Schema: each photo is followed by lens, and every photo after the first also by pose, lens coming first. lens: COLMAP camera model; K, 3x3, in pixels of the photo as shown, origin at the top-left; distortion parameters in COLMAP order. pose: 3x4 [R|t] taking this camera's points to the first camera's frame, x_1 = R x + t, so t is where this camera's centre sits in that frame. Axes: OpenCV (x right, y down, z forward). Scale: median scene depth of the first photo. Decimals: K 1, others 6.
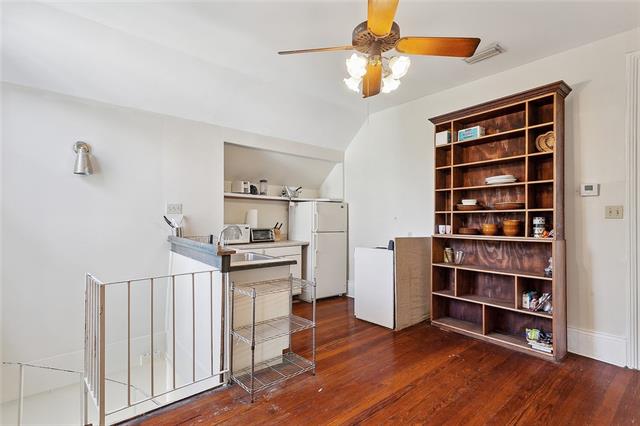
lens RADIAL K [[321.9, 0, 321.9], [0, 321.9, 218.5], [0, 0, 1]] dist [0.001590, 0.000819]
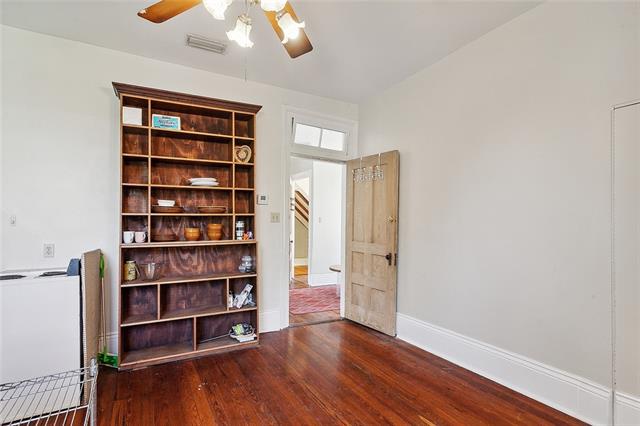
lens RADIAL K [[321.9, 0, 321.9], [0, 321.9, 218.5], [0, 0, 1]] dist [0.001590, 0.000819]
pose [[0.182332, 0.007975, 0.983205, -0.309209], [-0.001509, 0.999968, -0.007831, -0.004359], [-0.983236, -0.000056, 0.182338, 0.460036]]
